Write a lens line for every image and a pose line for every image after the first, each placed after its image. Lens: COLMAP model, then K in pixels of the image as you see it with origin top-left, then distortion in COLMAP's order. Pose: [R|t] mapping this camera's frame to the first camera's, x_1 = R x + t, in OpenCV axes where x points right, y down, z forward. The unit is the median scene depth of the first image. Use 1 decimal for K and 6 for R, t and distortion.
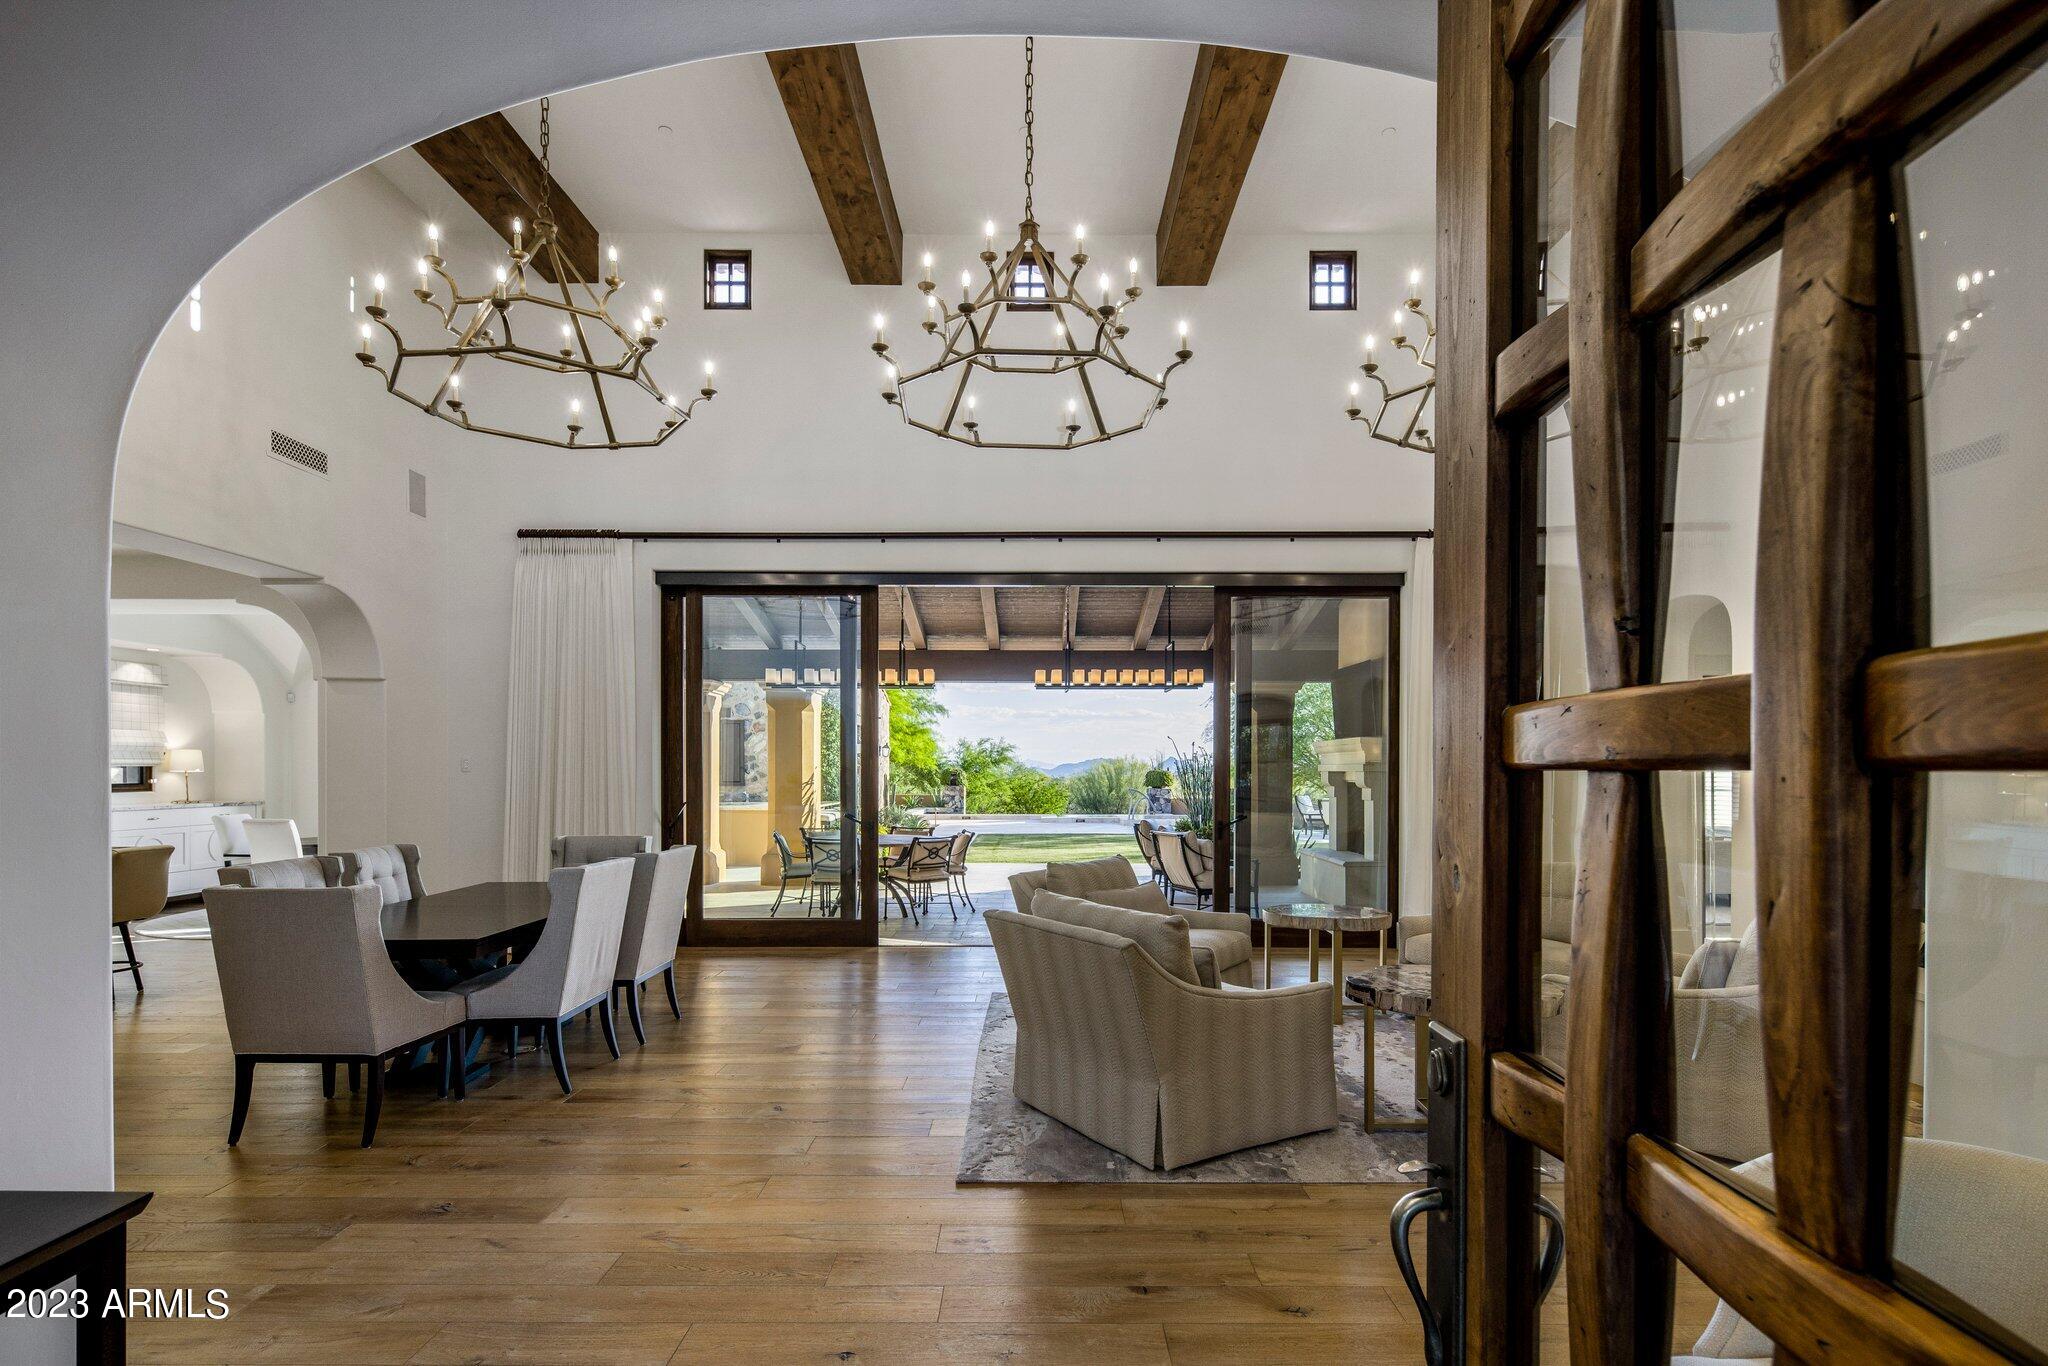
lens RADIAL K [[980.8, 0, 1037.4], [0, 980.8, 771.6], [0, 0, 1]] dist [0.000797, 0.000935]
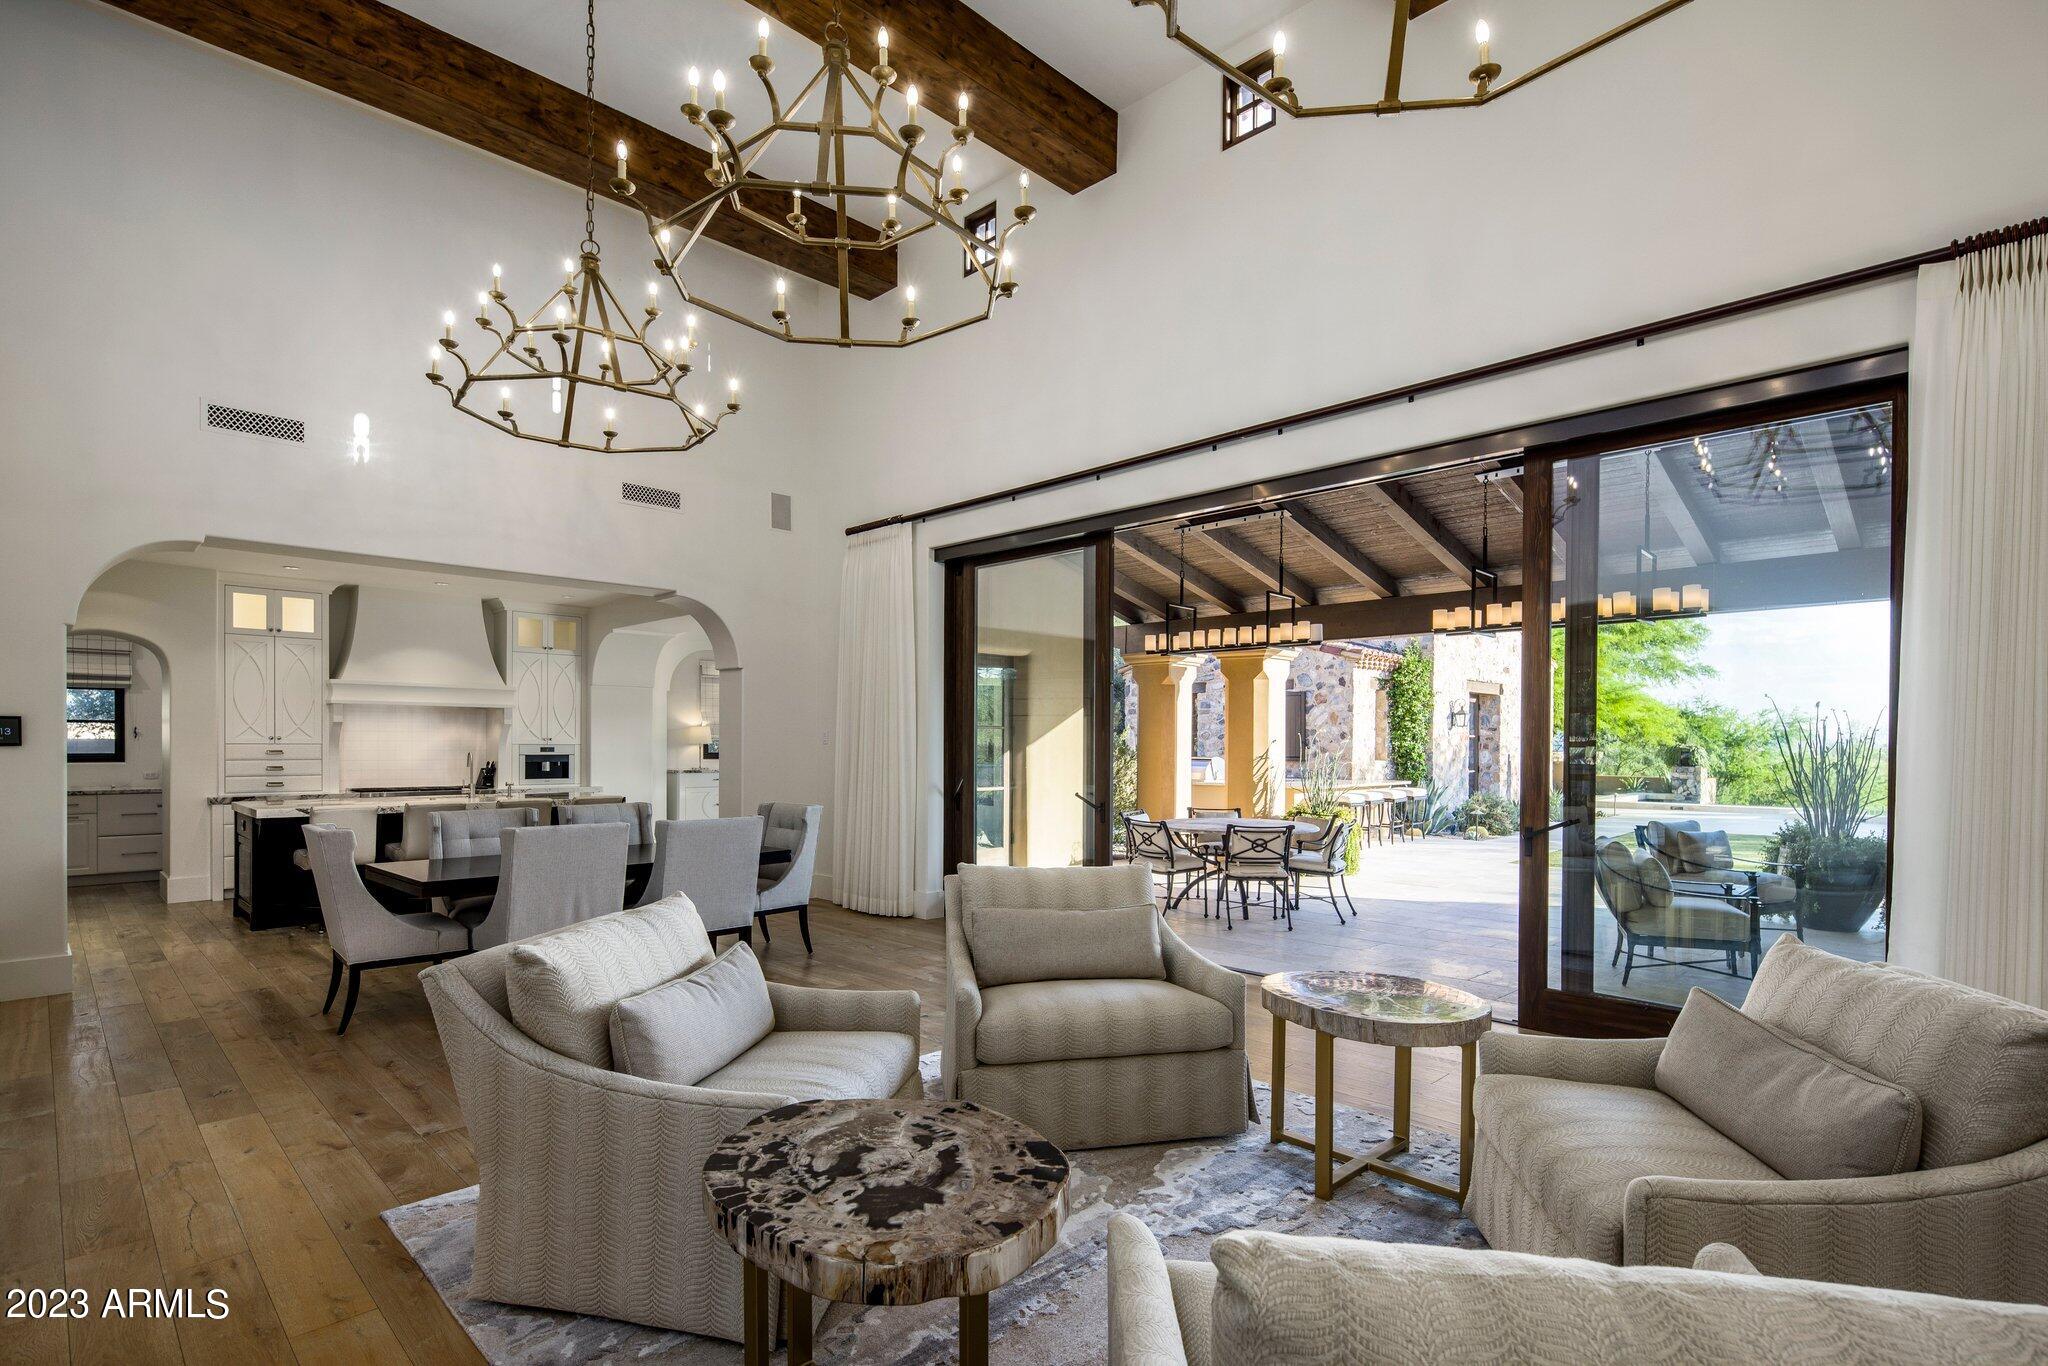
lens RADIAL K [[980.8, 0, 1011.6], [0, 980.8, 741.1], [0, 0, 1]] dist [0.000797, 0.000935]
pose [[0.711265, 0.000864, -0.702924, 0.384547], [-0.005250, 0.999978, -0.004083, 0.000686], [0.702905, 0.006594, 0.711254, 0.322291]]
